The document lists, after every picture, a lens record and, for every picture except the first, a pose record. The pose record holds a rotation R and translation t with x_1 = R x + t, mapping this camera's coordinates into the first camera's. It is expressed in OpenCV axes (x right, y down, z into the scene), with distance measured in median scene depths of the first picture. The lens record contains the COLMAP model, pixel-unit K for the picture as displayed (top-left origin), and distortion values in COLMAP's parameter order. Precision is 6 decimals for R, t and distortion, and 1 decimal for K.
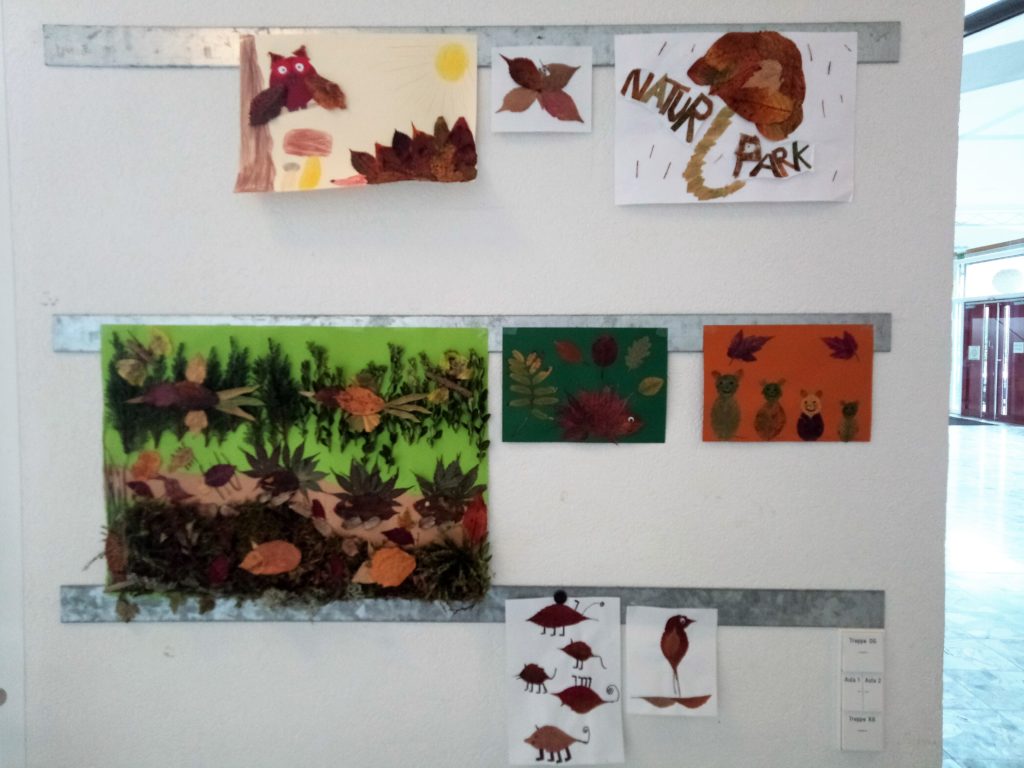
lens RADIAL K [[807.8, 0, 509.8], [0, 807.8, 381.2], [0, 0, 1]] dist [0.042587, -0.018394]
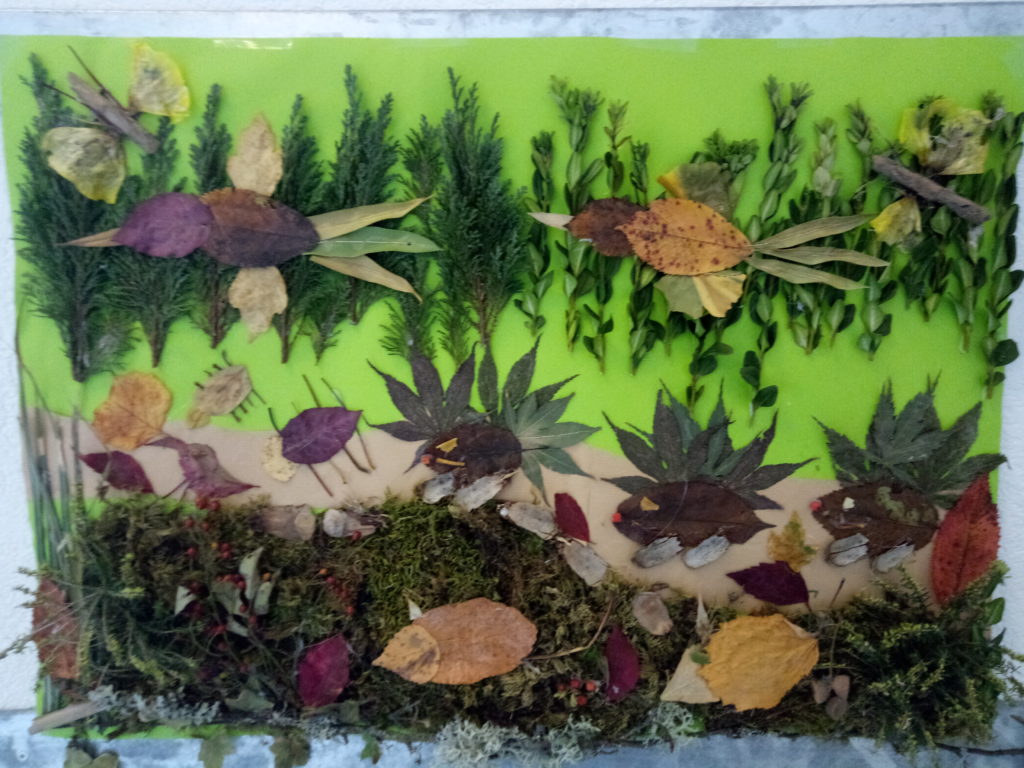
lens RADIAL K [[807.8, 0, 506.4], [0, 807.8, 390.8], [0, 0, 1]] dist [0.042587, -0.018394]
pose [[0.999791, -0.008171, 0.018721, -0.276758], [0.007349, 0.999024, 0.043544, 0.079065], [-0.019059, -0.043397, 0.998876, 0.613081]]
